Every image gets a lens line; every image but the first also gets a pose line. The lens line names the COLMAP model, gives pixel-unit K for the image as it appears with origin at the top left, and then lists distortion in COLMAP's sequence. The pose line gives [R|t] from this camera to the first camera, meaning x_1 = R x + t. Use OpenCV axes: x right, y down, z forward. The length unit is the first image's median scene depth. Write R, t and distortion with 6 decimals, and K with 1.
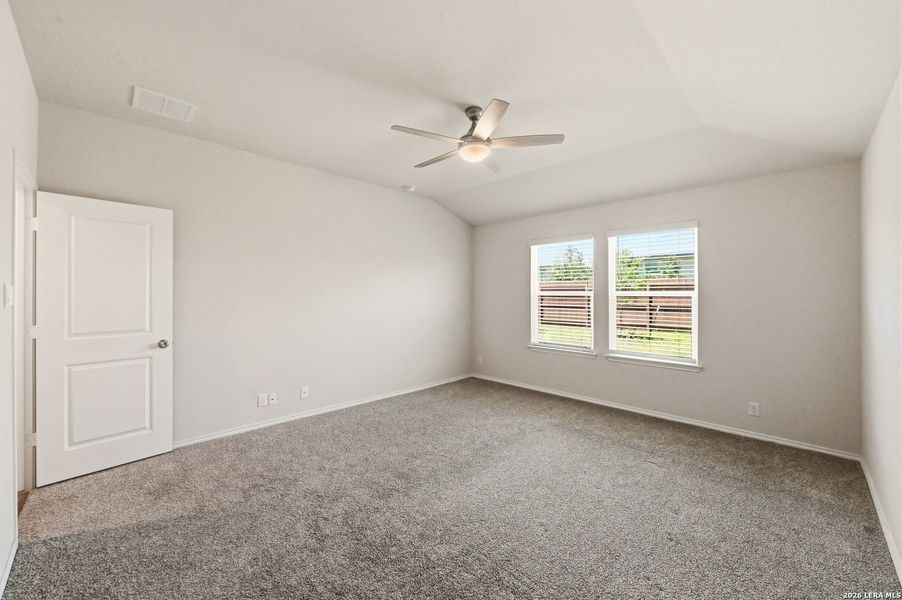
lens RADIAL K [[360.5, 0, 442.4], [0, 360.5, 292.4], [0, 0, 1]] dist [-0.011242, 0.002094]
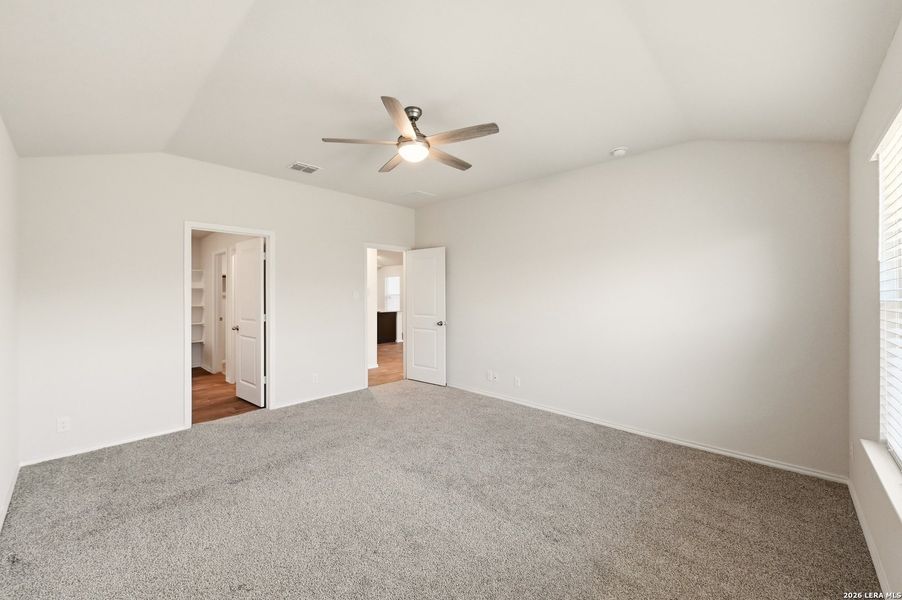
lens RADIAL K [[360.5, 0, 456.5], [0, 360.5, 296.8], [0, 0, 1]] dist [-0.011242, 0.002094]
pose [[0.034159, -0.005821, -0.999399, 0.748755], [-0.005211, 0.999968, -0.006003, 0.017195], [0.999403, 0.005413, 0.034127, 0.759972]]
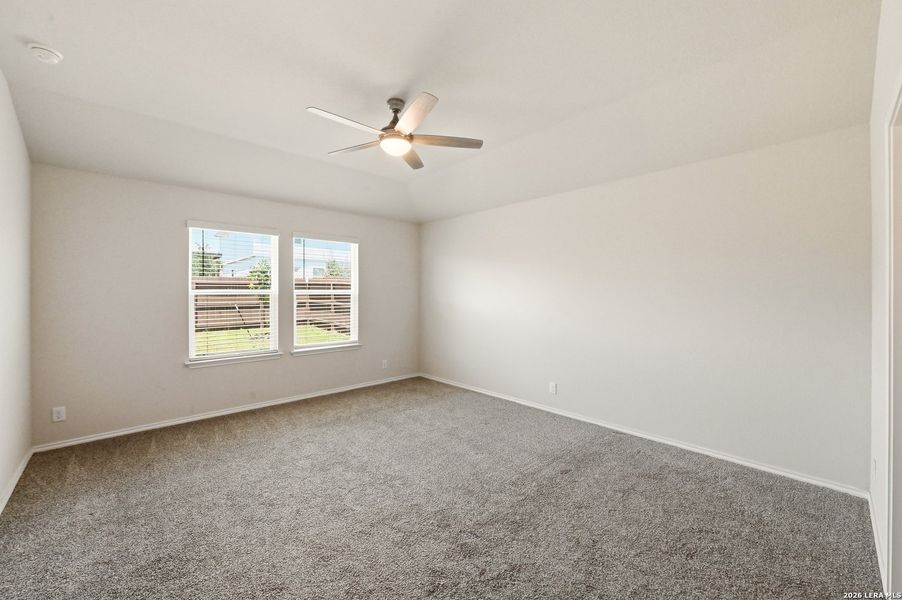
lens RADIAL K [[360.5, 0, 453.0], [0, 360.5, 295.2], [0, 0, 1]] dist [-0.011242, 0.002094]
pose [[0.017552, -0.009092, 0.999805, -0.614840], [-0.001959, 0.999956, 0.009128, 0.003404], [-0.999844, -0.002119, 0.017533, 0.578625]]
